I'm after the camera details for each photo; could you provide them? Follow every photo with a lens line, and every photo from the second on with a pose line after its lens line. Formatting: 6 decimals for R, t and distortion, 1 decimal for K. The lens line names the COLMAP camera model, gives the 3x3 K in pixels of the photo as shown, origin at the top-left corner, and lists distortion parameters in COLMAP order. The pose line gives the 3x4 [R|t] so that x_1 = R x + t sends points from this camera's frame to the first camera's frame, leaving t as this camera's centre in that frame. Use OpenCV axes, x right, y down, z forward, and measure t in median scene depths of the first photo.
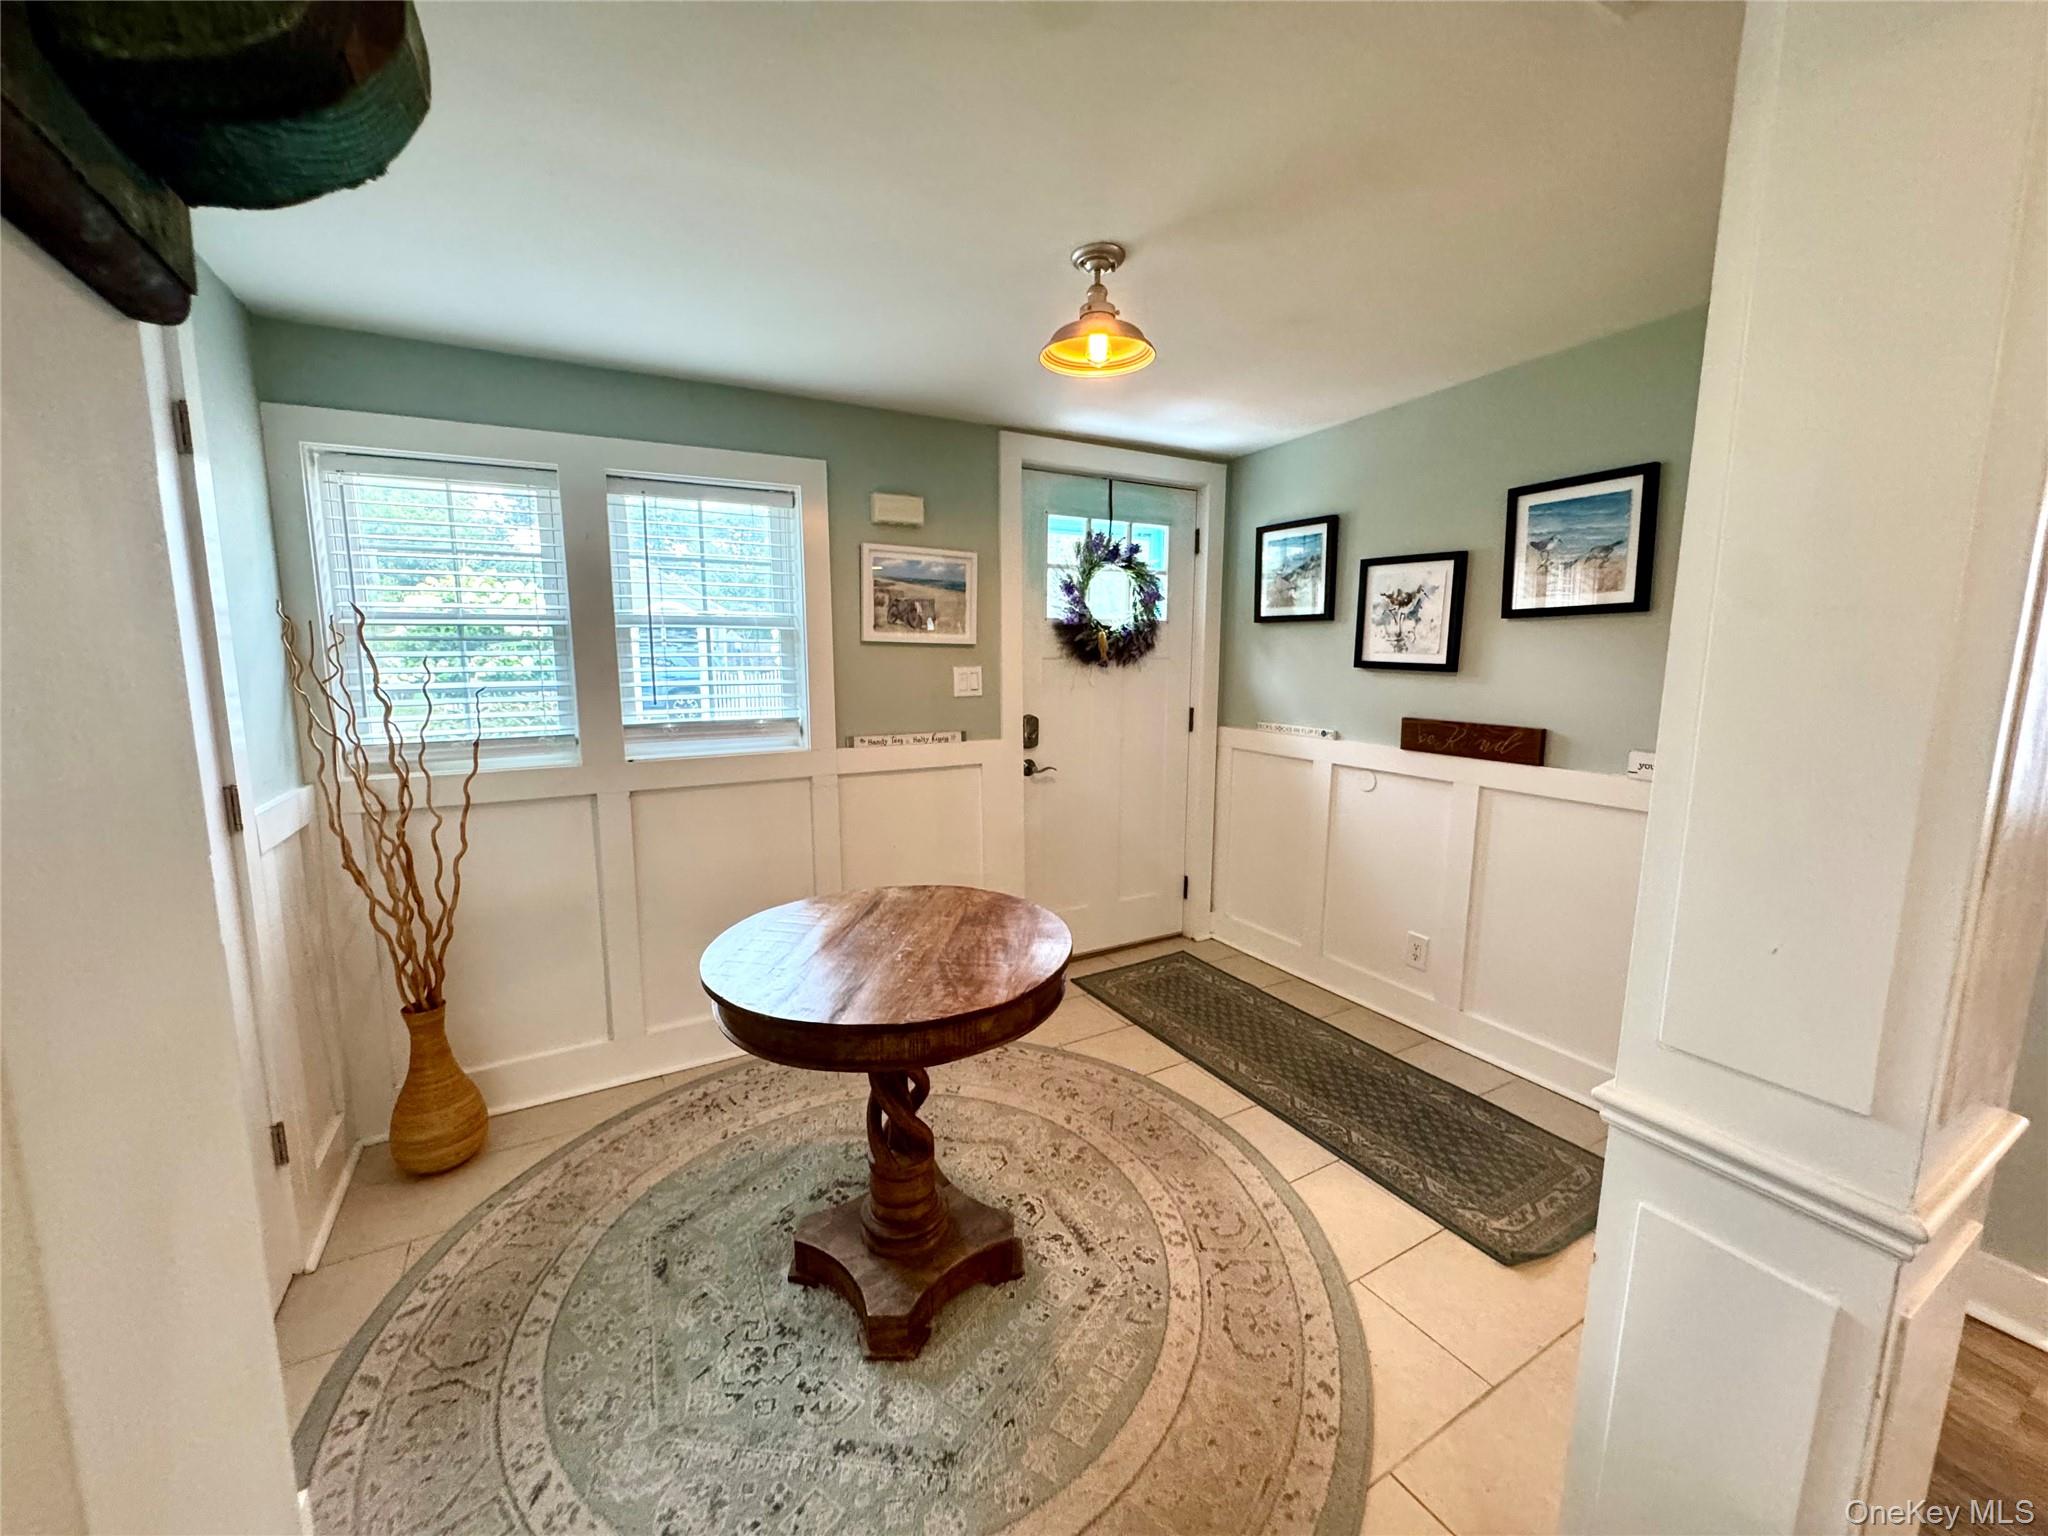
lens RADIAL K [[822.3, 0, 1027.9], [0, 822.3, 772.3], [0, 0, 1]] dist [-0.002178, -0.000273]
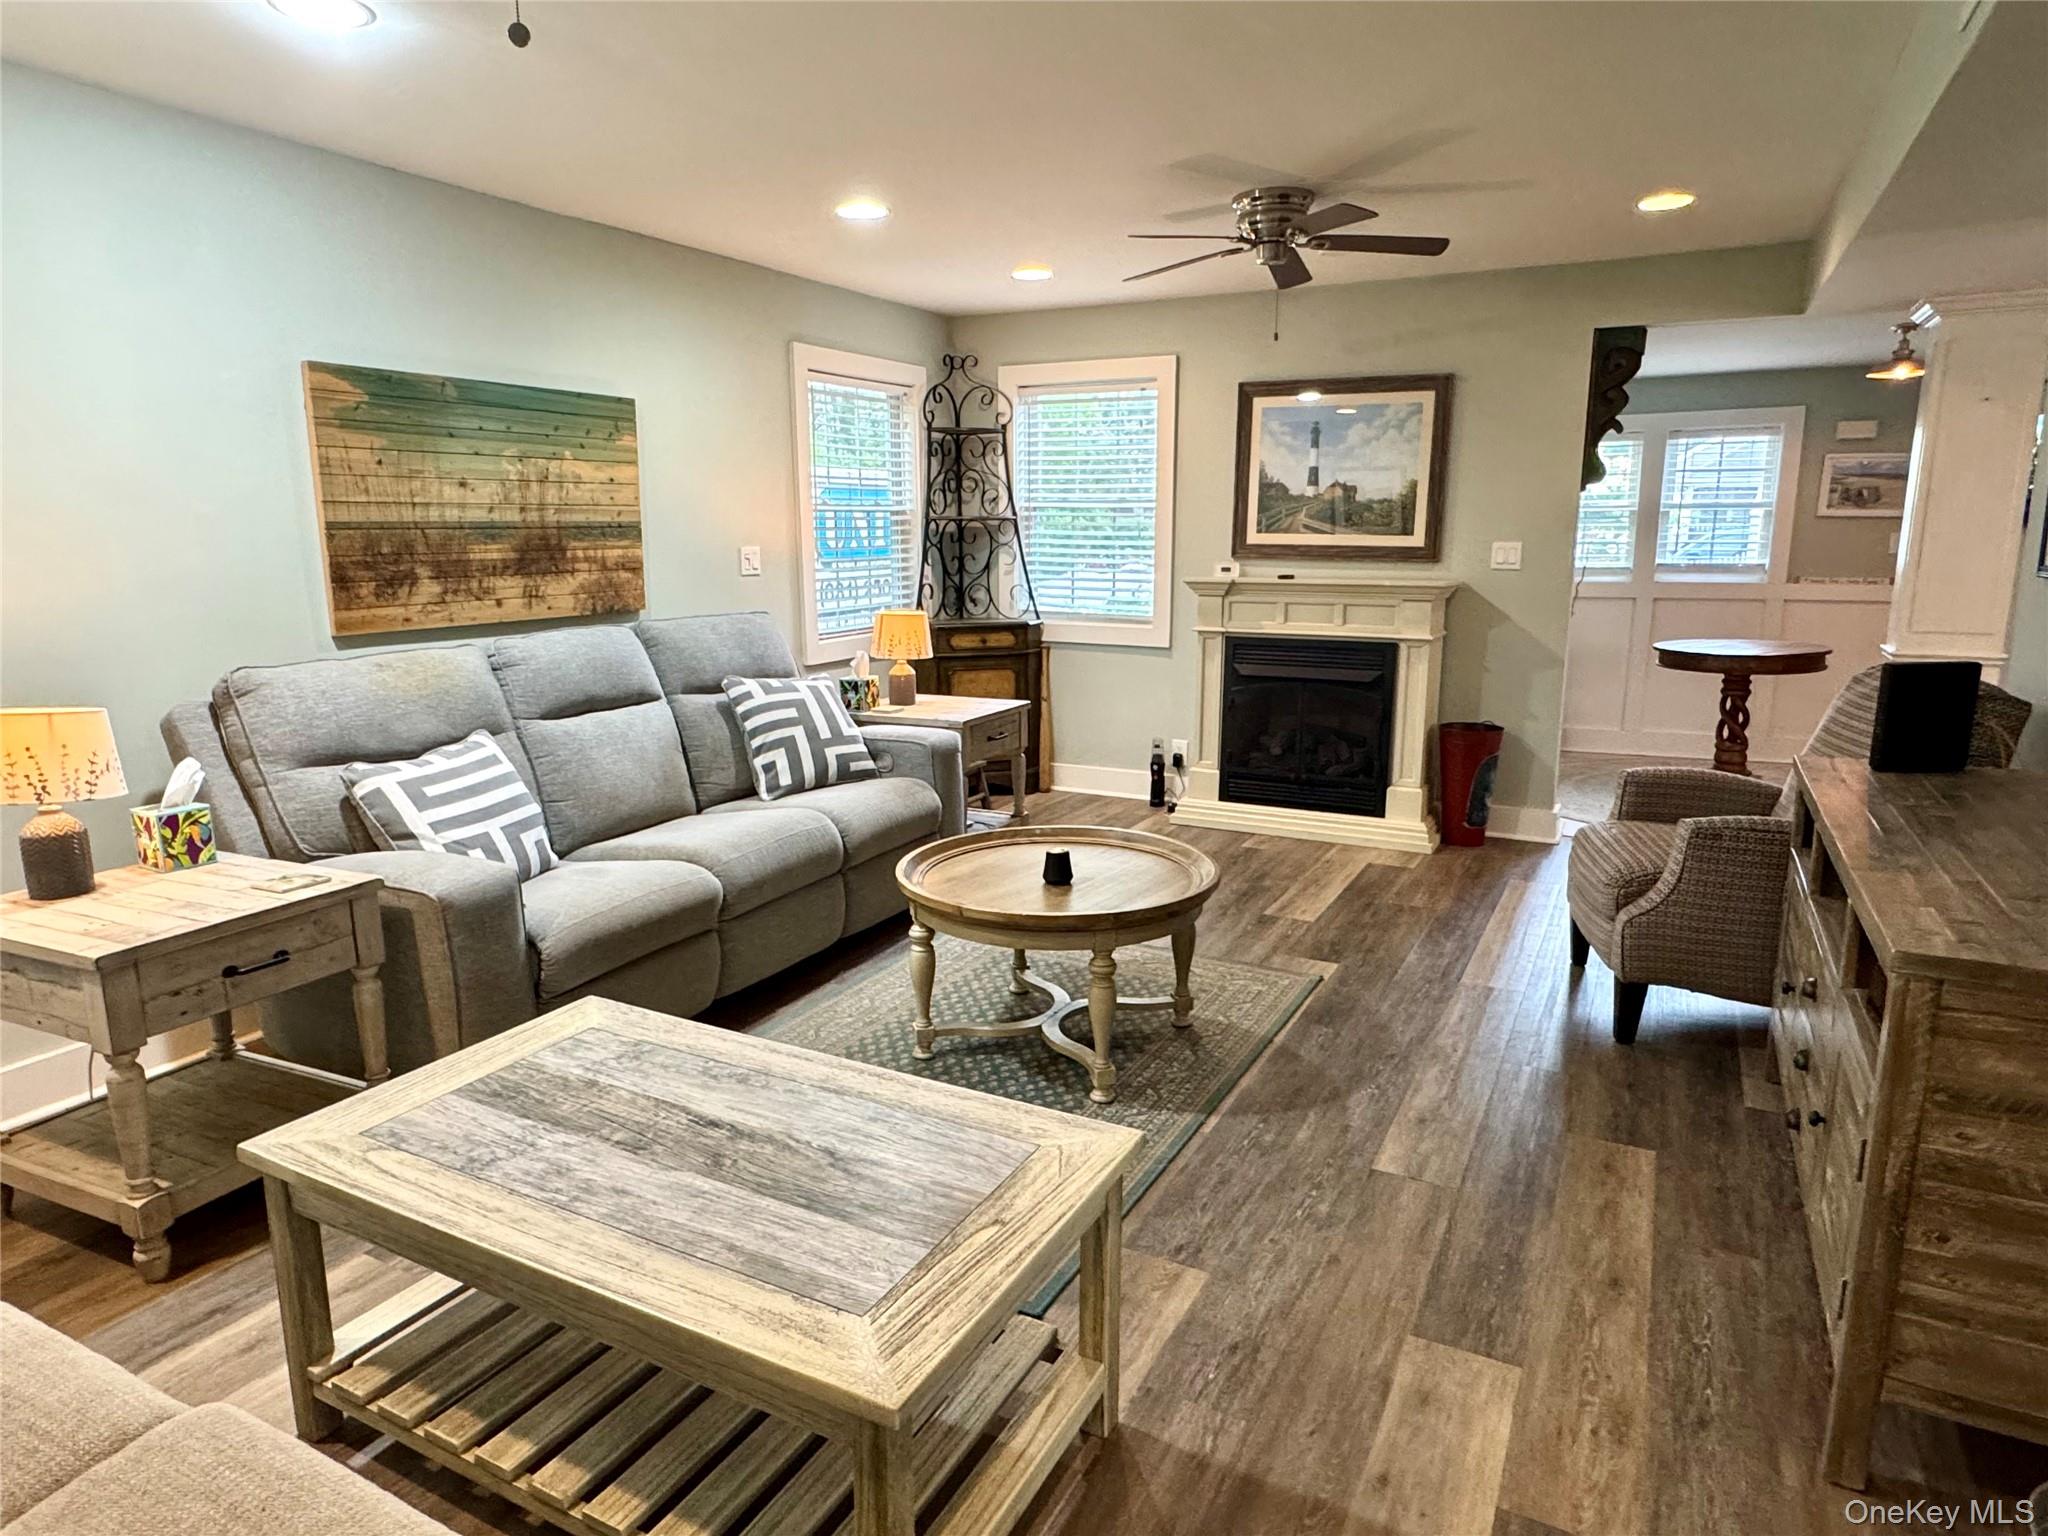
lens RADIAL K [[1200.9, 0, 1010.1], [0, 1200.9, 760.8], [0, 0, 1]] dist [0.004571, 0.002094]
pose [[0.522502, 0.156917, -0.838075, 1.014528], [-0.119049, 0.986717, 0.110526, 0.236599], [0.844286, 0.042021, 0.534242, -1.545777]]
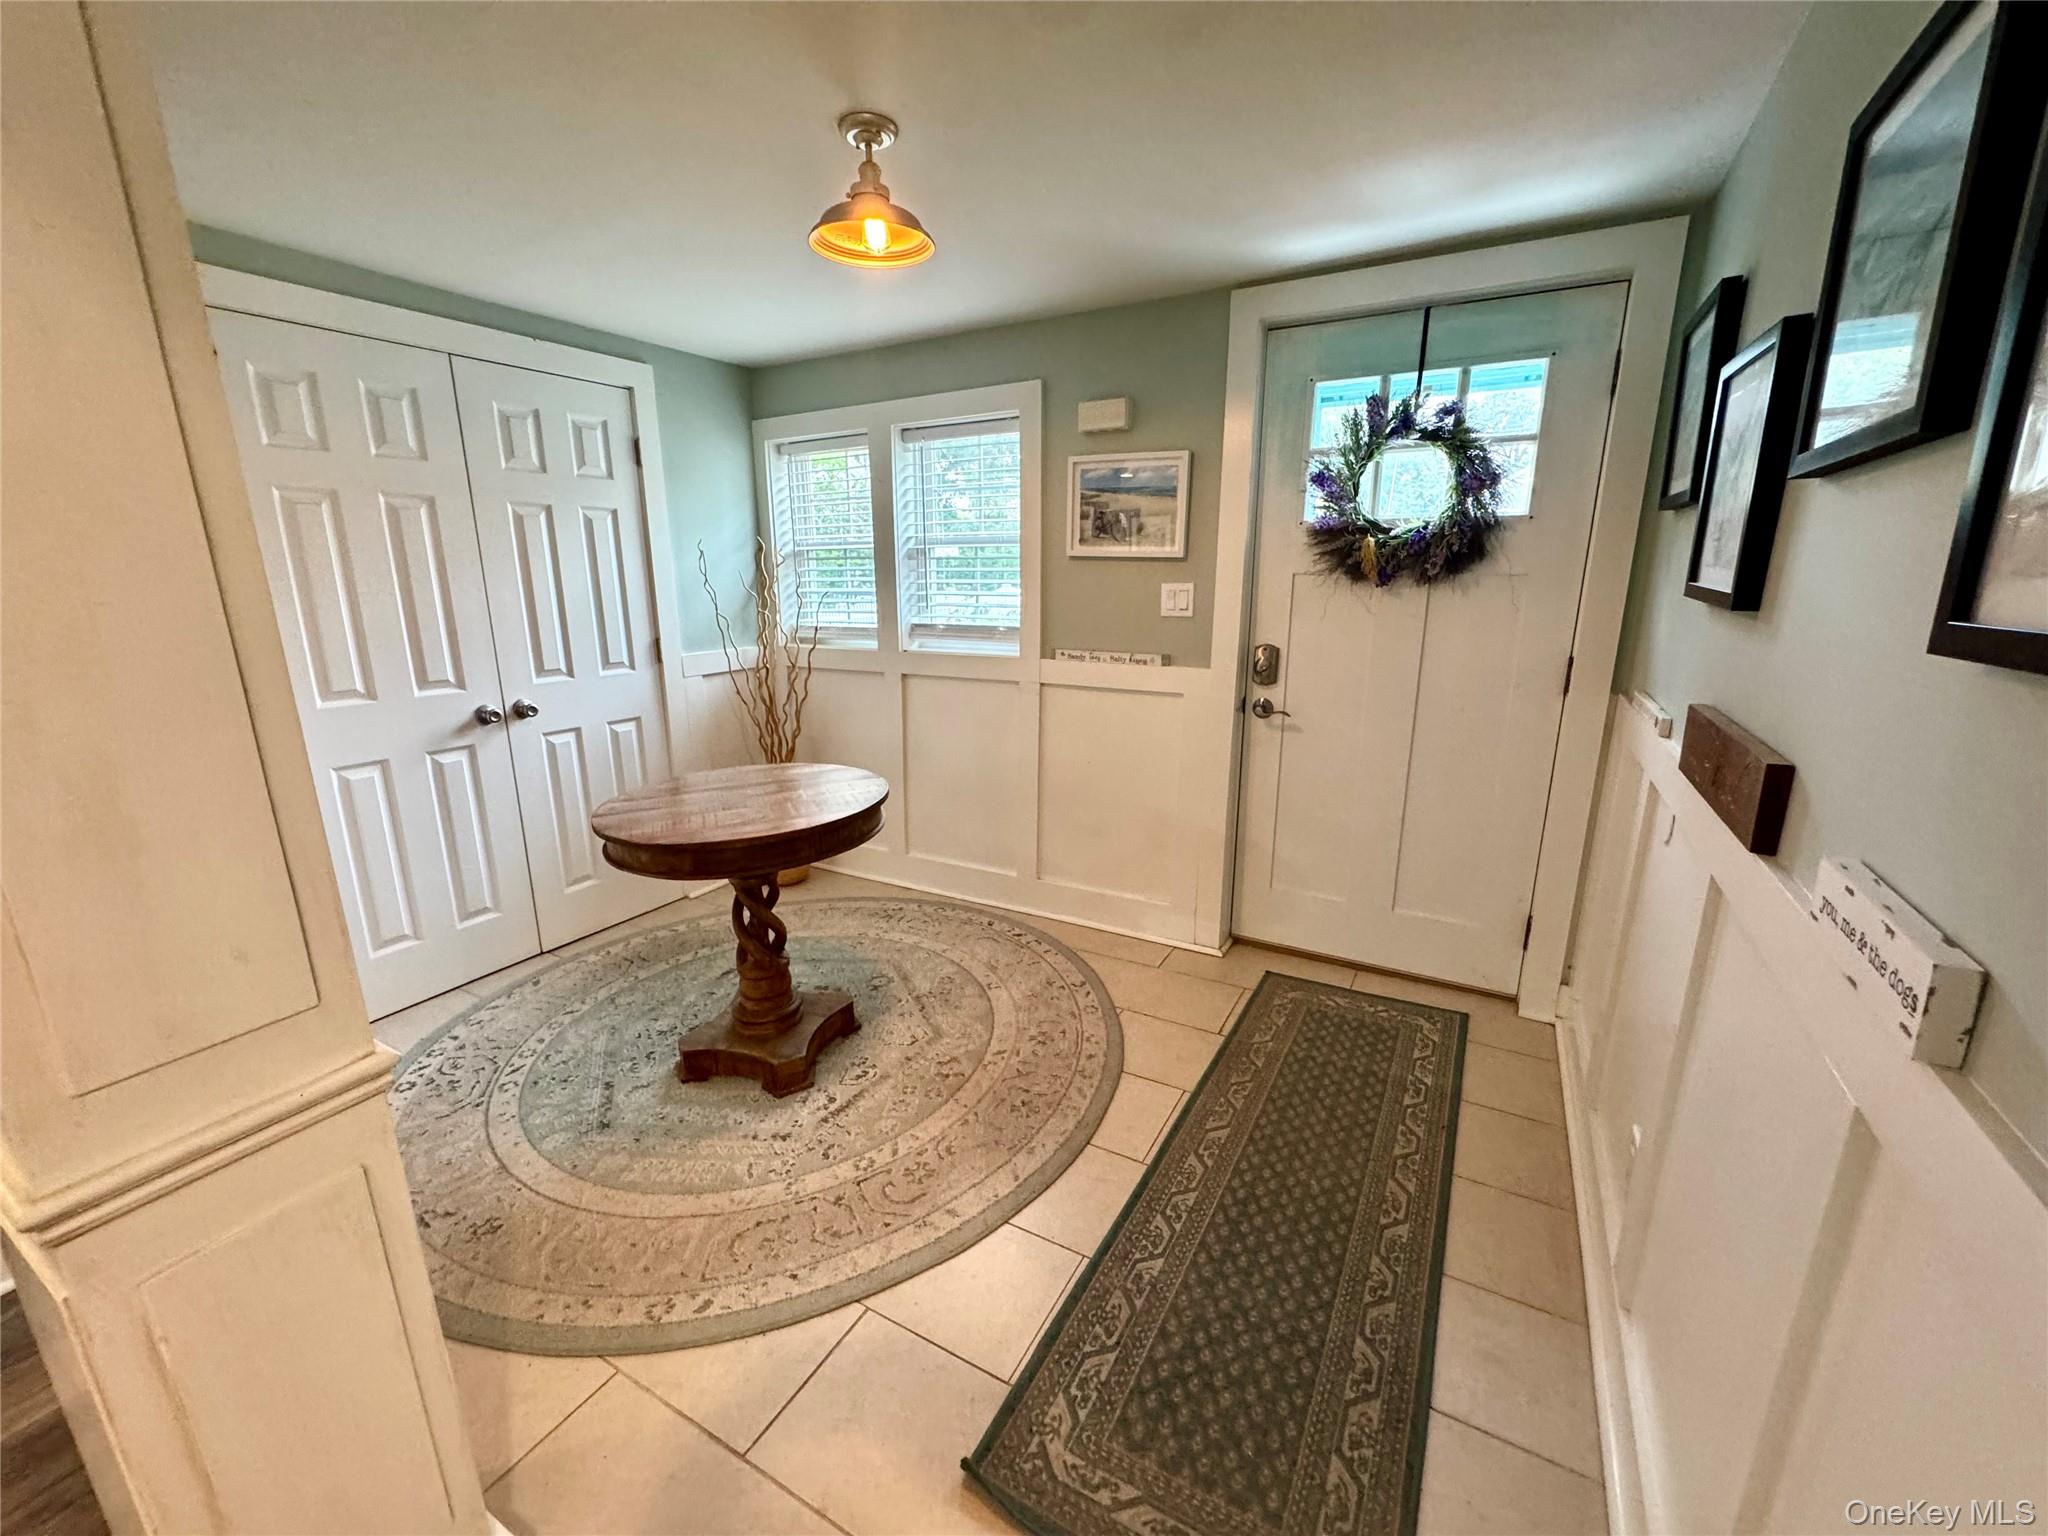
lens RADIAL K [[822.3, 0, 1027.9], [0, 822.3, 772.3], [0, 0, 1]] dist [-0.002178, -0.000273]
pose [[0.504814, 0.207037, -0.838033, 0.692307], [-0.121146, 0.978196, 0.168688, -0.063231], [0.854685, 0.016368, 0.518889, 0.434227]]
